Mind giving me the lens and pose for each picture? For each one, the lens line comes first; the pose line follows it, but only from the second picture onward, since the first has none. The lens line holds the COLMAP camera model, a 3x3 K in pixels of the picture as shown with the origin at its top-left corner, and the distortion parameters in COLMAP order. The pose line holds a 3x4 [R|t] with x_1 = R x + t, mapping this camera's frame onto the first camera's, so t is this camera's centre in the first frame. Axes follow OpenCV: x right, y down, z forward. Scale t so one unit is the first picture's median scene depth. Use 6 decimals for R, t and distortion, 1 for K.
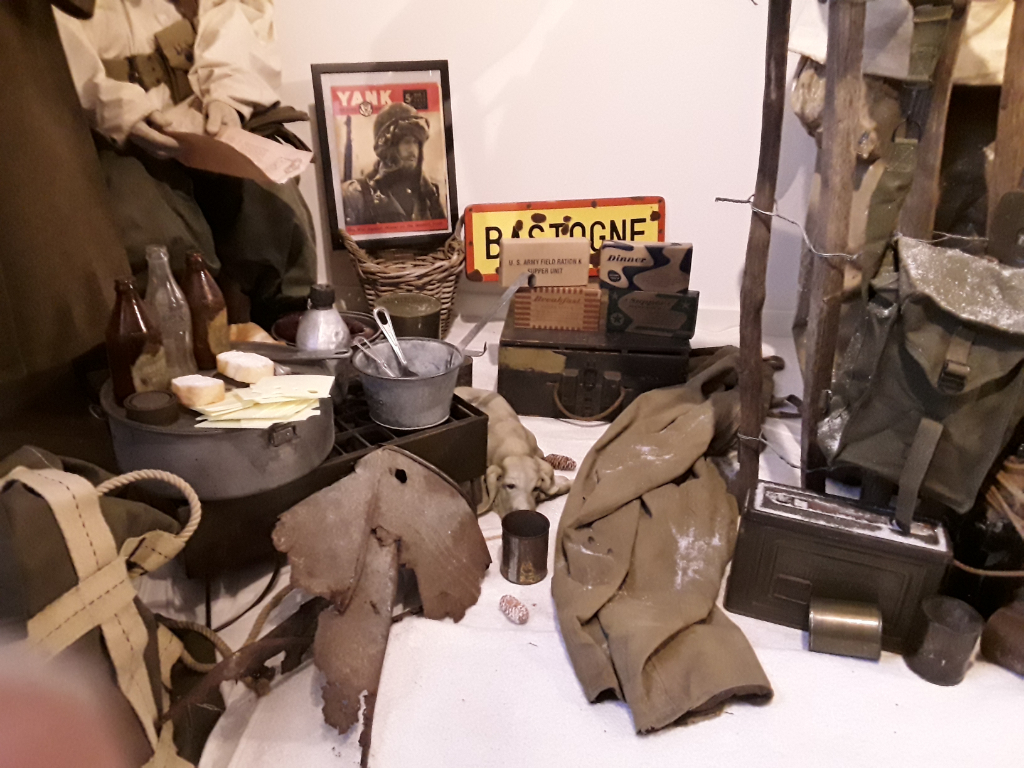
lens RADIAL K [[850.0, 0, 483.9], [0, 850.0, 393.8], [0, 0, 1]] dist [0.099145, -0.157877]
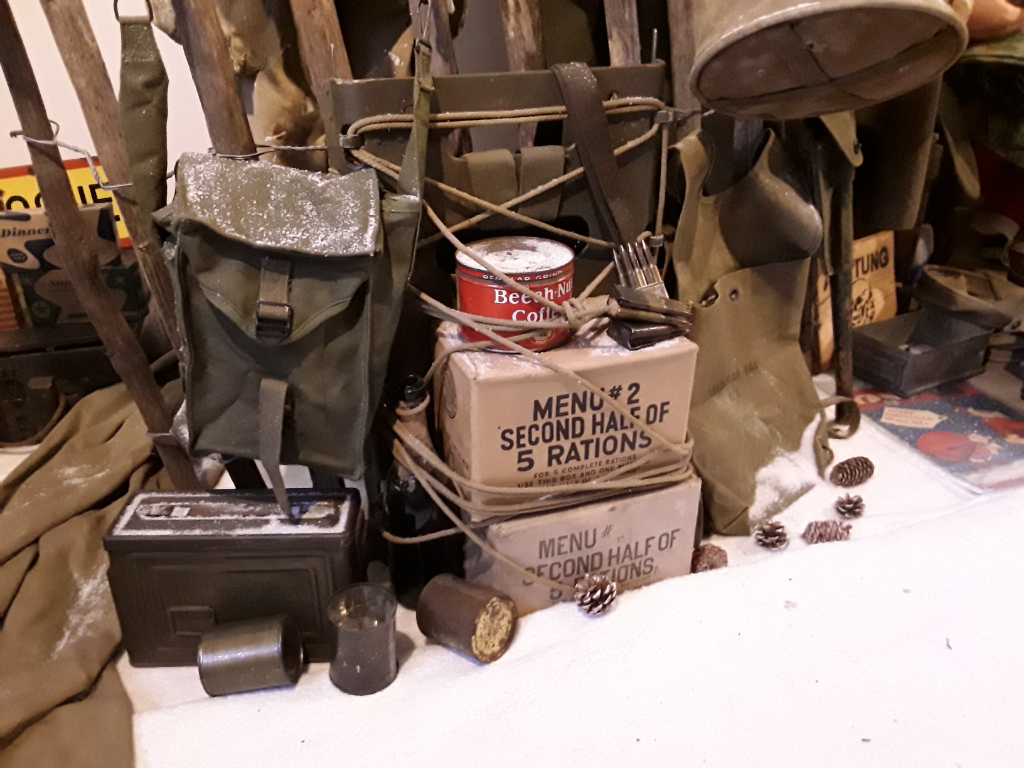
lens RADIAL K [[850.0, 0, 505.2], [0, 850.0, 392.0], [0, 0, 1]] dist [0.099145, -0.157877]
pose [[0.923010, -0.194290, 0.332119, 0.279824], [0.187211, 0.980861, 0.053517, 0.024303], [-0.336160, 0.012780, 0.941718, 0.117360]]
